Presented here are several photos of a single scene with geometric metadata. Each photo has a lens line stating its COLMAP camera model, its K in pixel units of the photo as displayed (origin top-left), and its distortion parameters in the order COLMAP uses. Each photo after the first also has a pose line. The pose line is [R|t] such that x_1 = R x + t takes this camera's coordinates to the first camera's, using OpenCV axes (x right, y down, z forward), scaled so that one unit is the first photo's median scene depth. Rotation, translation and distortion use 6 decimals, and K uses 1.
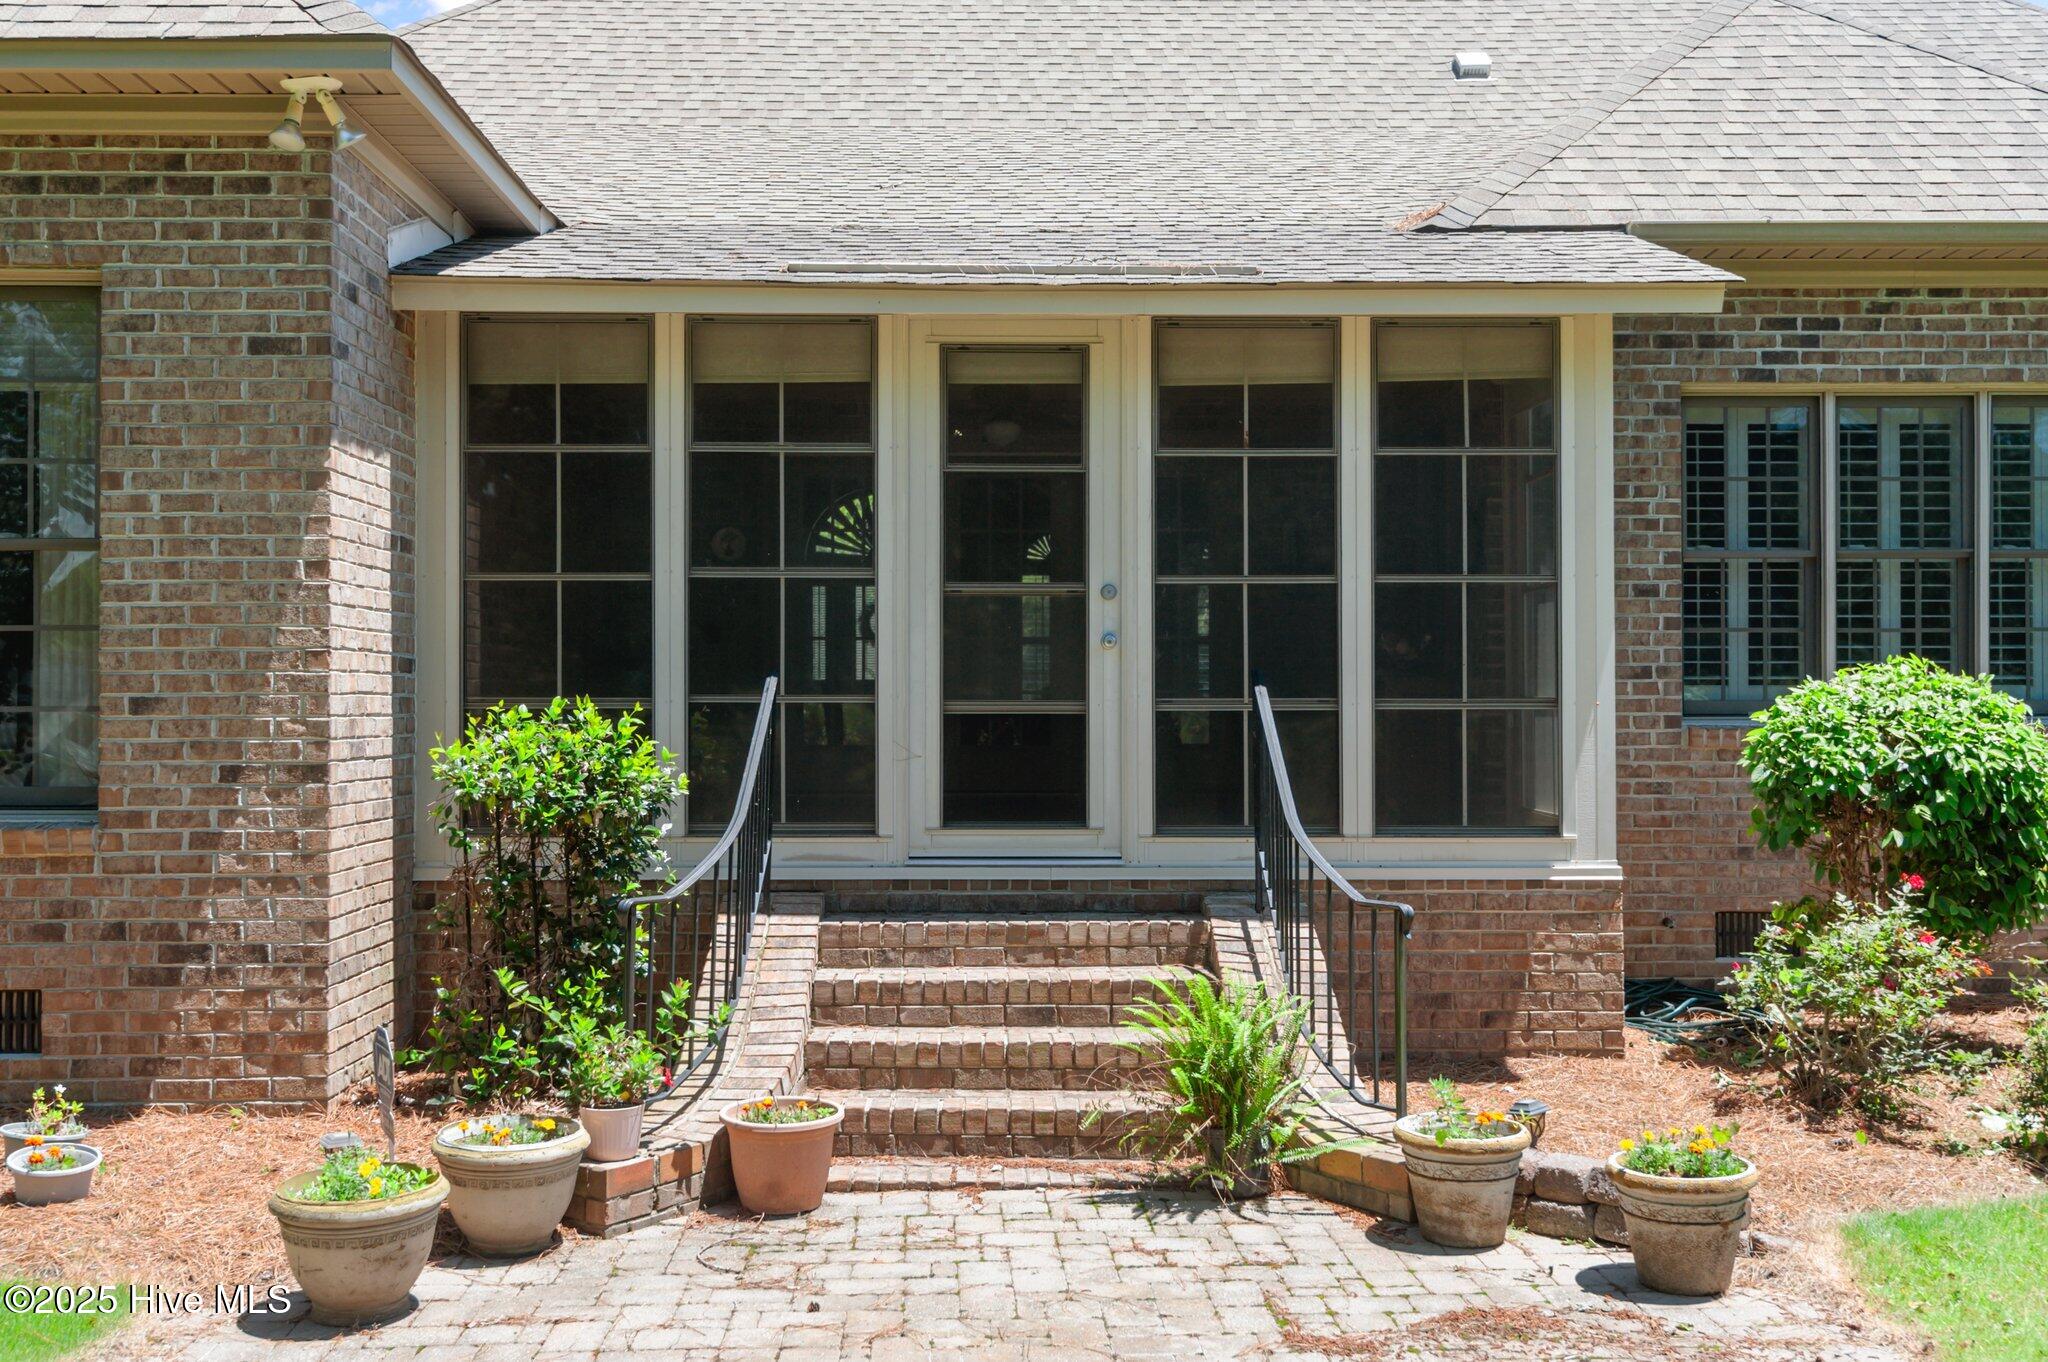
lens RADIAL K [[2040.1, 0, 1060.2], [0, 2040.1, 576.9], [0, 0, 1]] dist [0.000040, 0.000108]
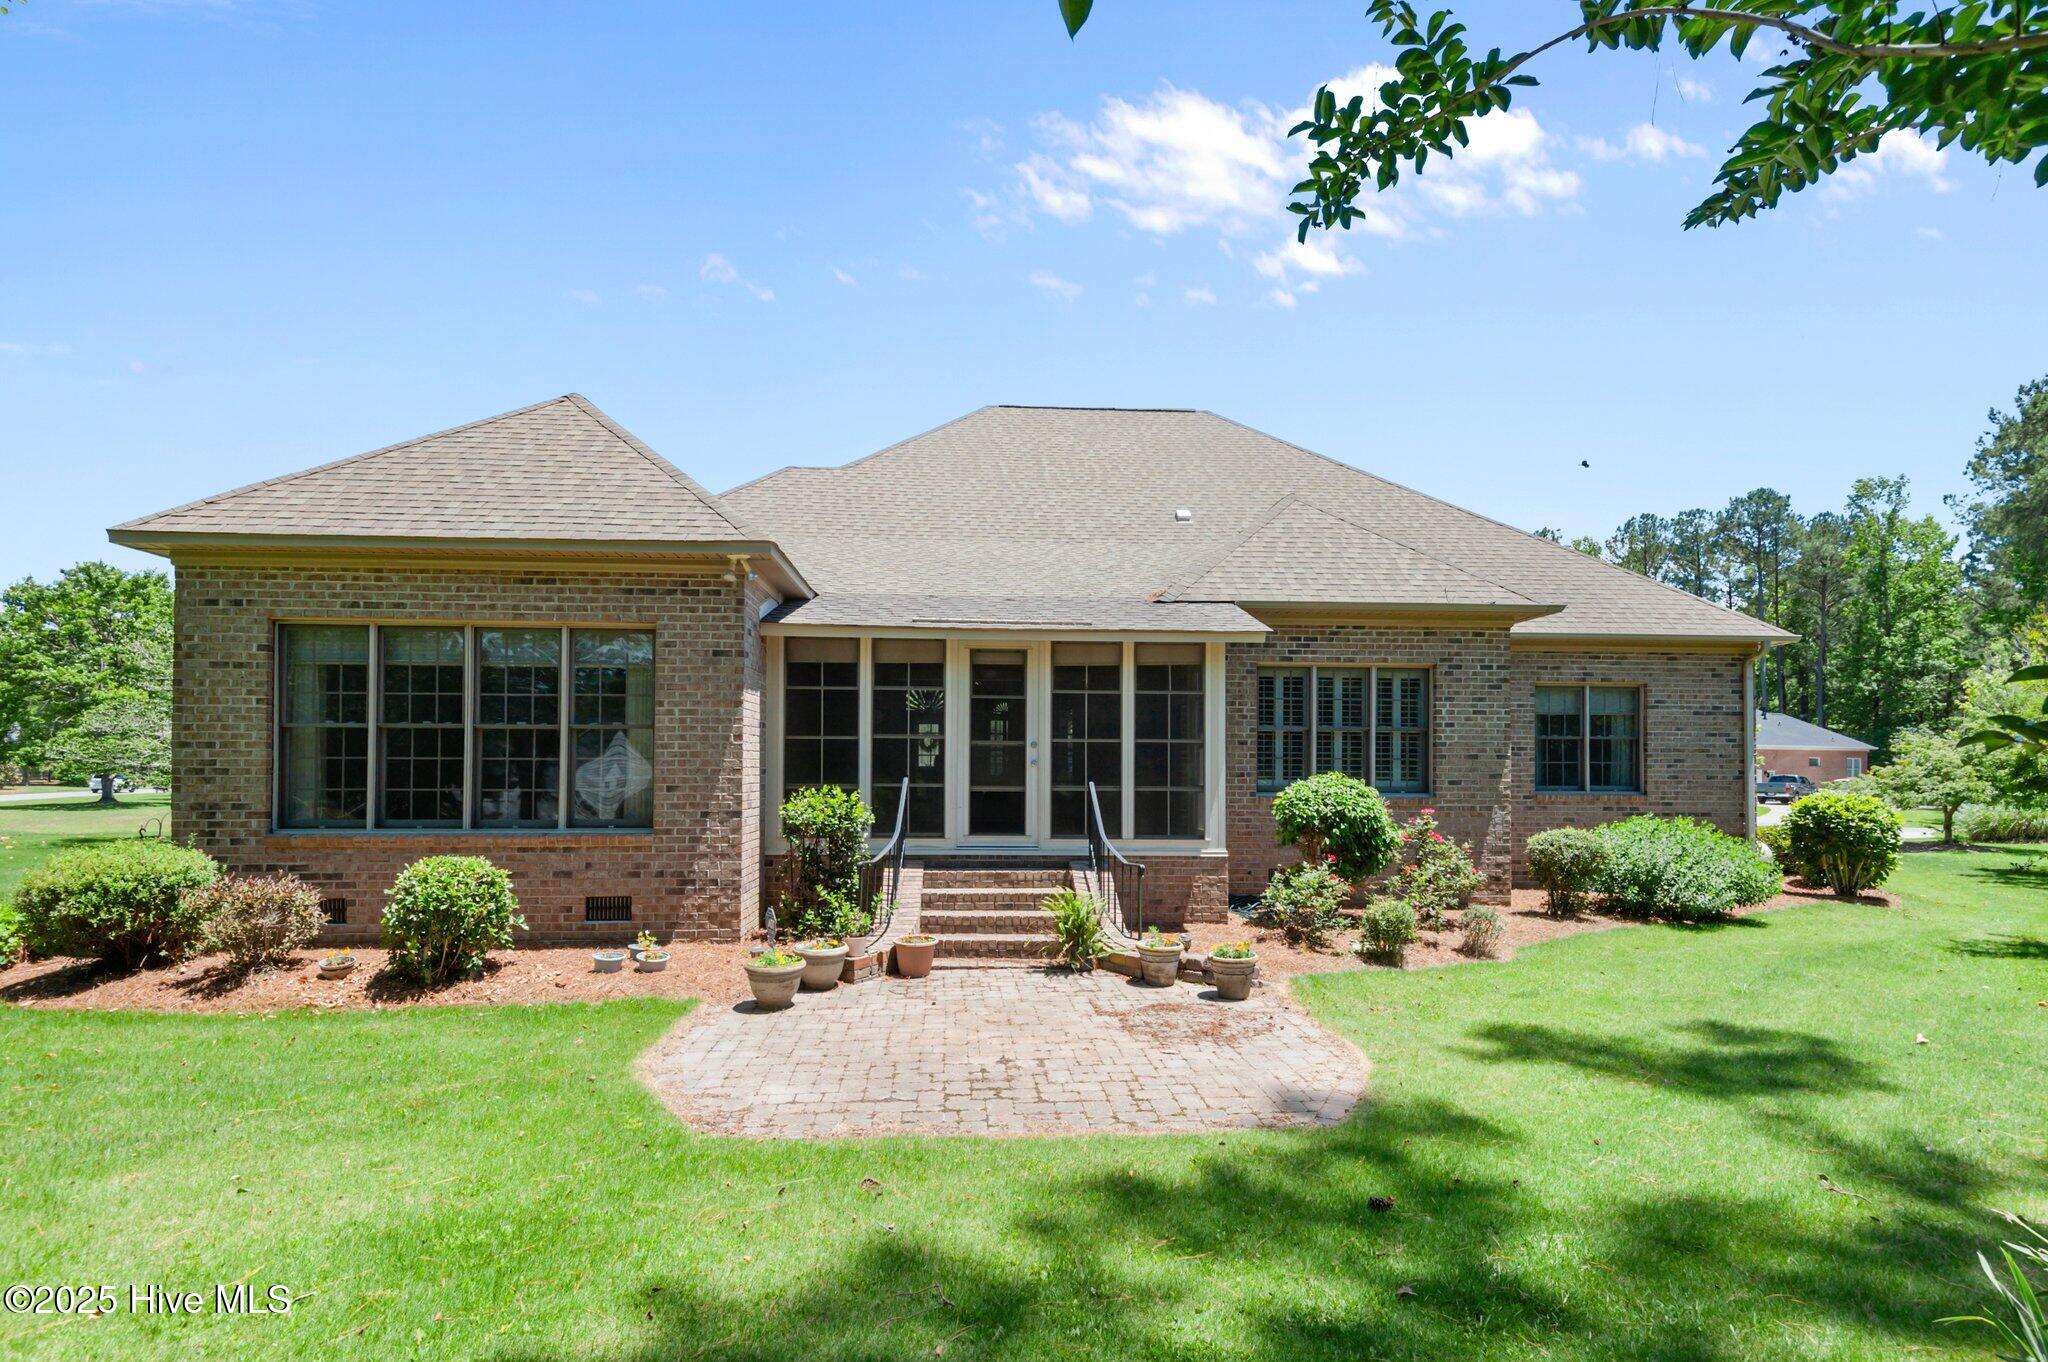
lens RADIAL K [[939.8, 0, 1027.4], [0, 939.8, 693.3], [0, 0, 1]] dist [0.030271, -0.017089]
pose [[0.999677, 0.007712, 0.024202, -0.016101], [-0.007171, 0.999725, -0.022331, -0.036003], [-0.024368, 0.022151, 0.999458, -0.235919]]
